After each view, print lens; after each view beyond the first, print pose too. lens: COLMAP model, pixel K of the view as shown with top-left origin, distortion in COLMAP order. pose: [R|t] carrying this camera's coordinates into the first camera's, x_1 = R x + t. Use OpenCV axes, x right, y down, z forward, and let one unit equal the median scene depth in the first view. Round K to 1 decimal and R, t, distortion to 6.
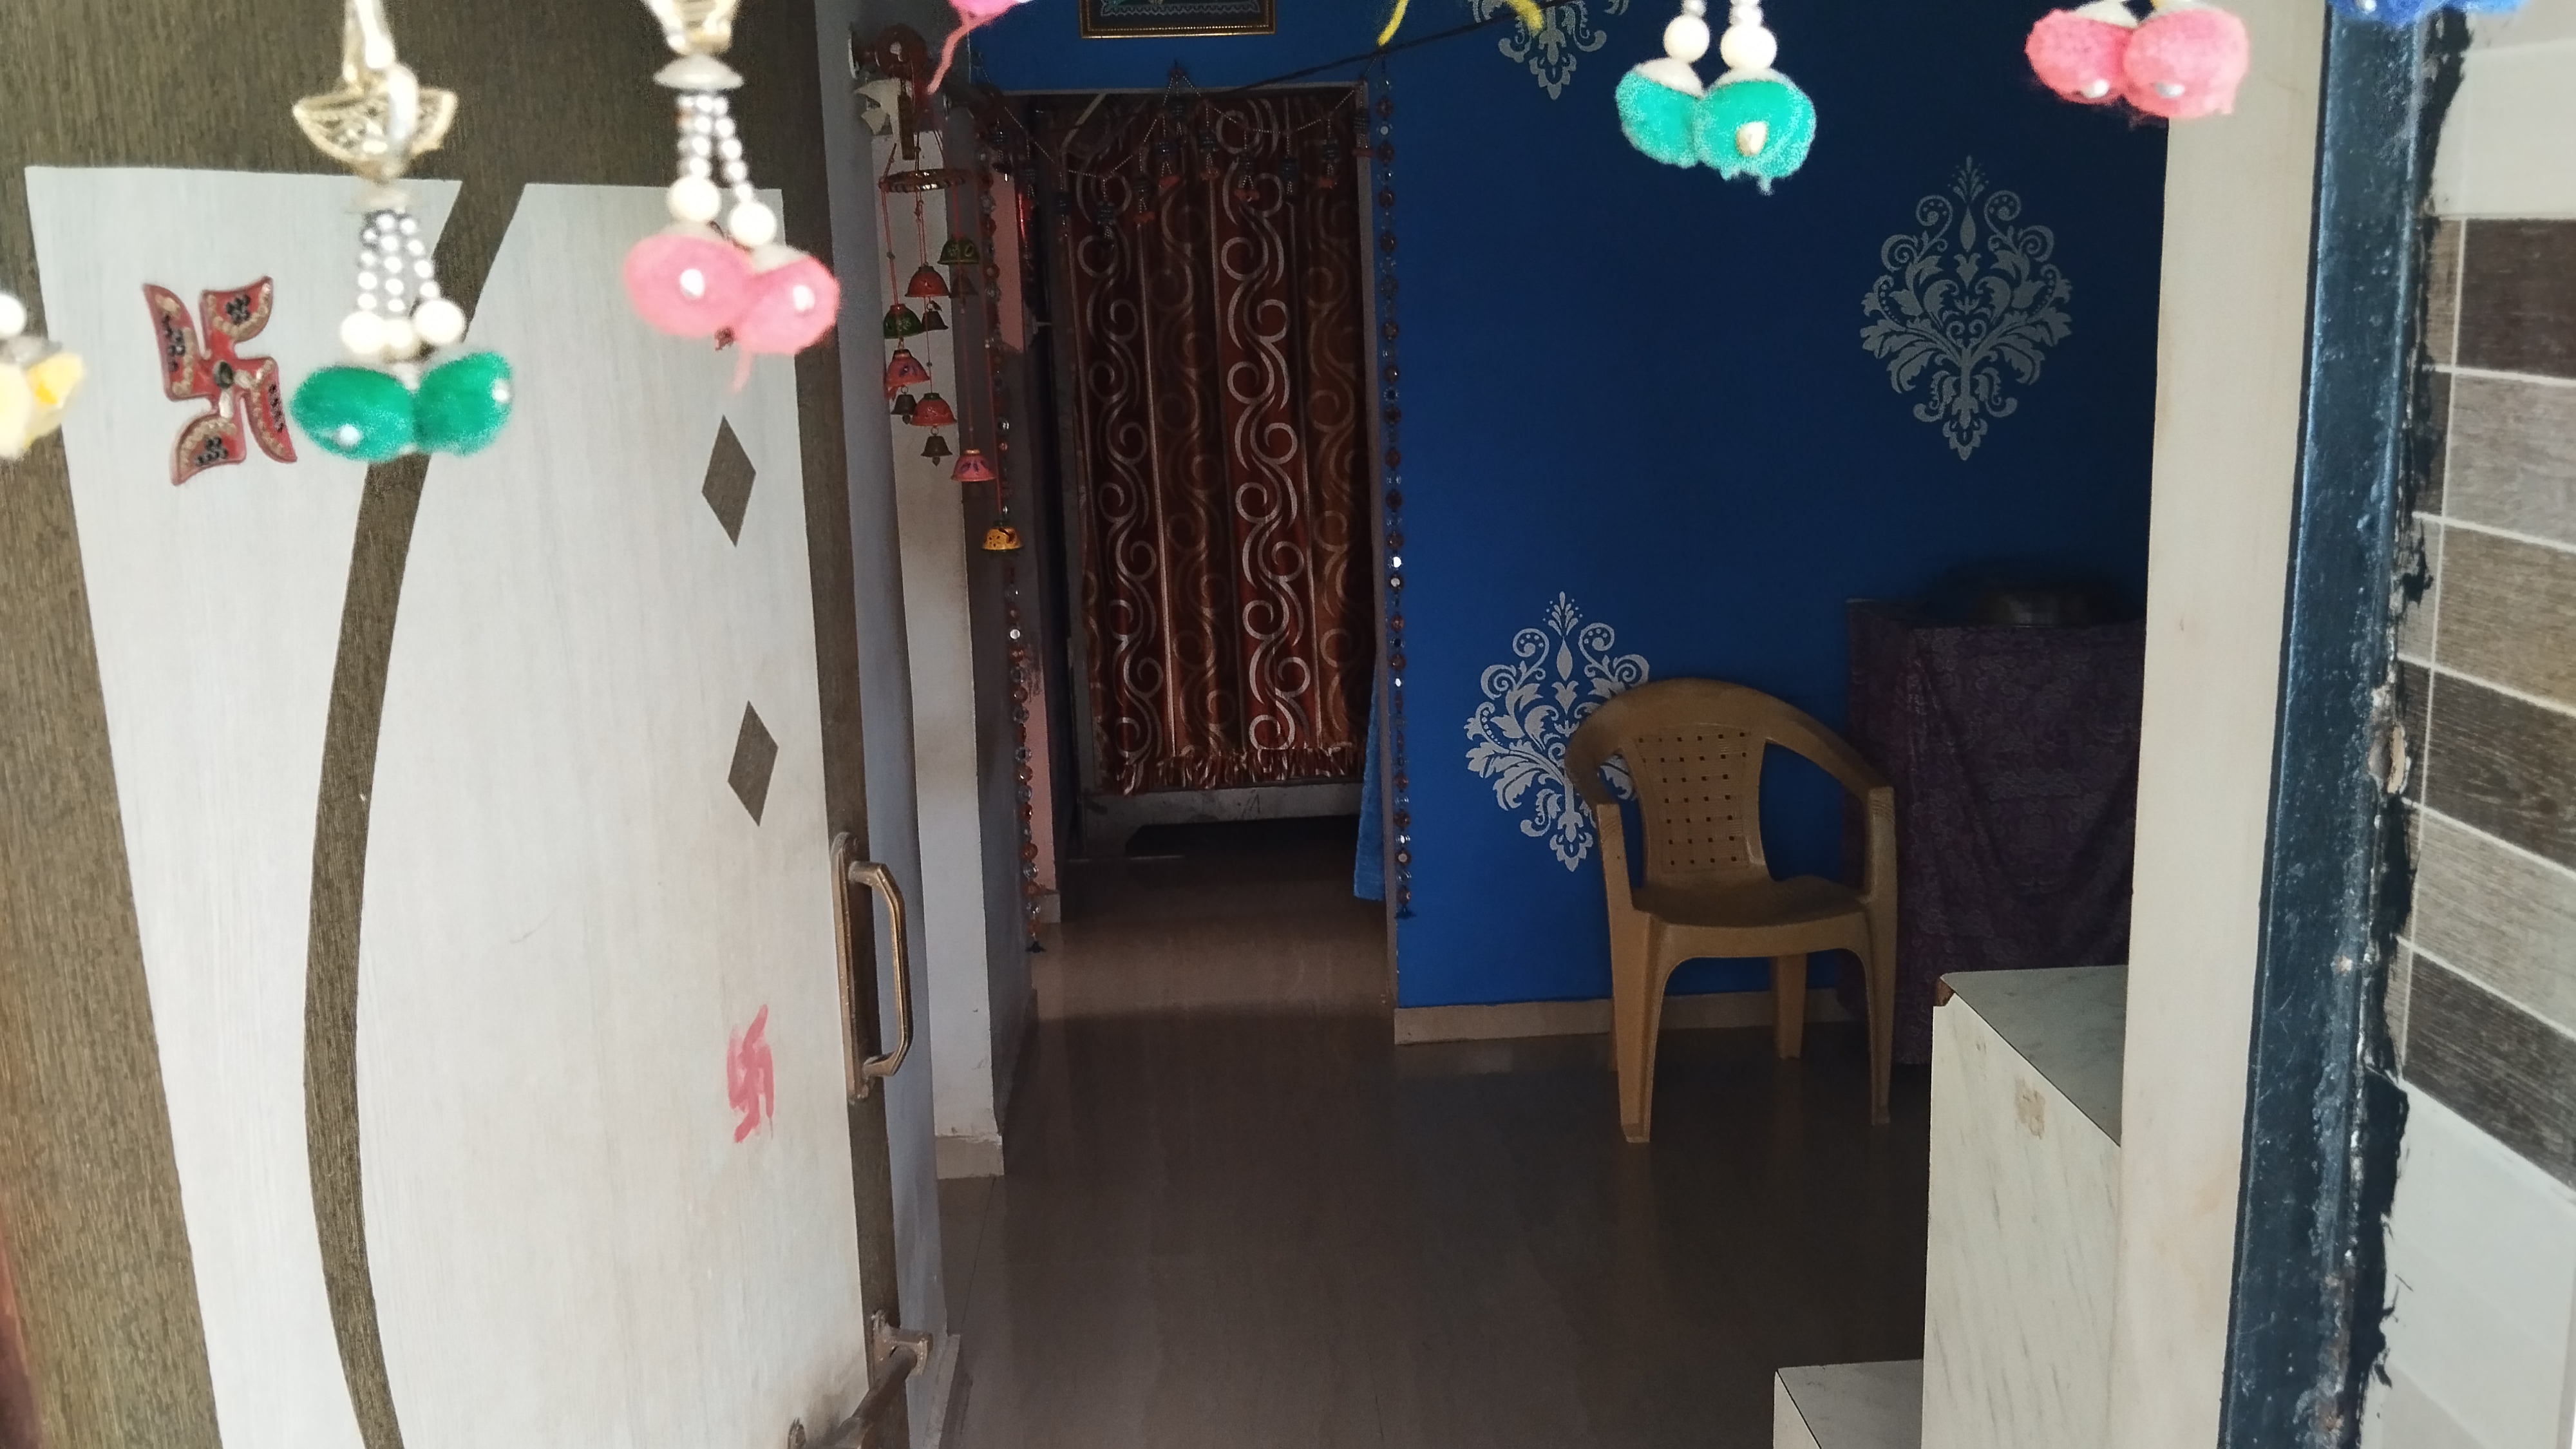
lens RADIAL K [[2174.0, 0, 1290.2], [0, 2174.0, 704.7], [0, 0, 1]] dist [0.107315, -0.187432]
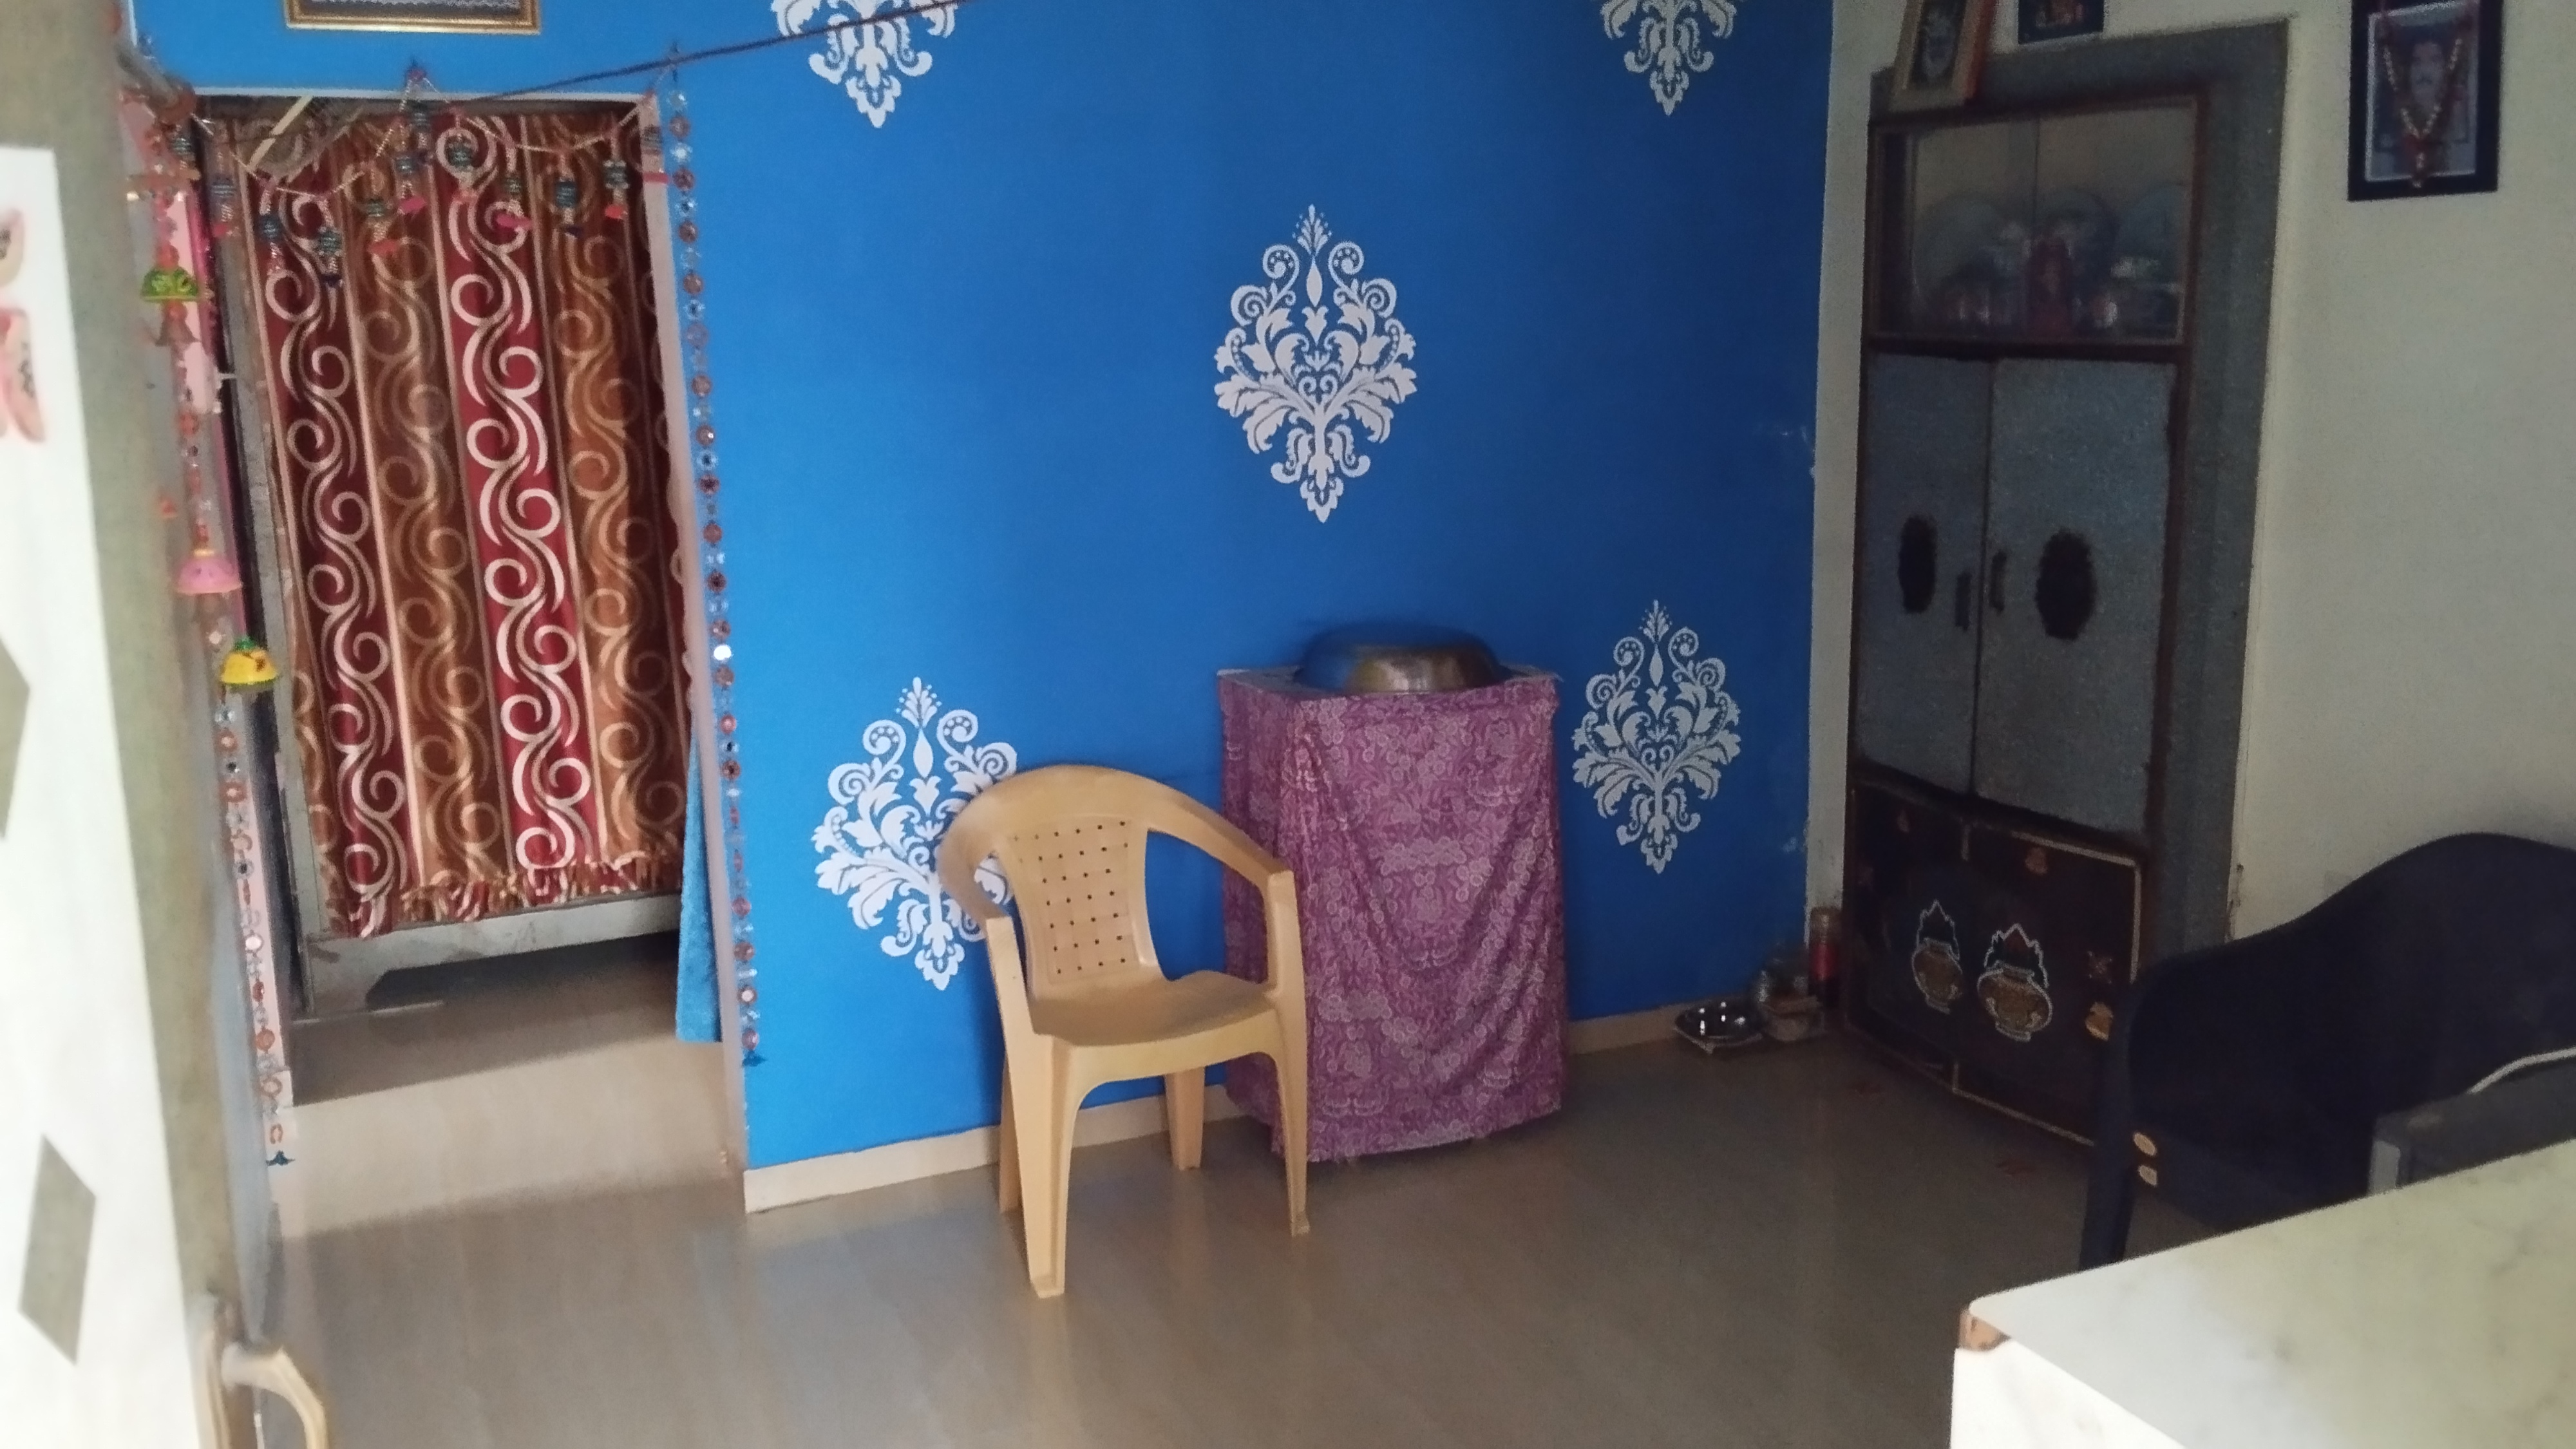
lens RADIAL K [[2174.0, 0, 1290.2], [0, 2174.0, 704.7], [0, 0, 1]] dist [0.107315, -0.187432]
pose [[0.936906, -0.055199, 0.345195, -0.039767], [0.062811, 0.997966, -0.010897, -0.021447], [-0.343892, 0.031892, 0.938468, 0.110857]]
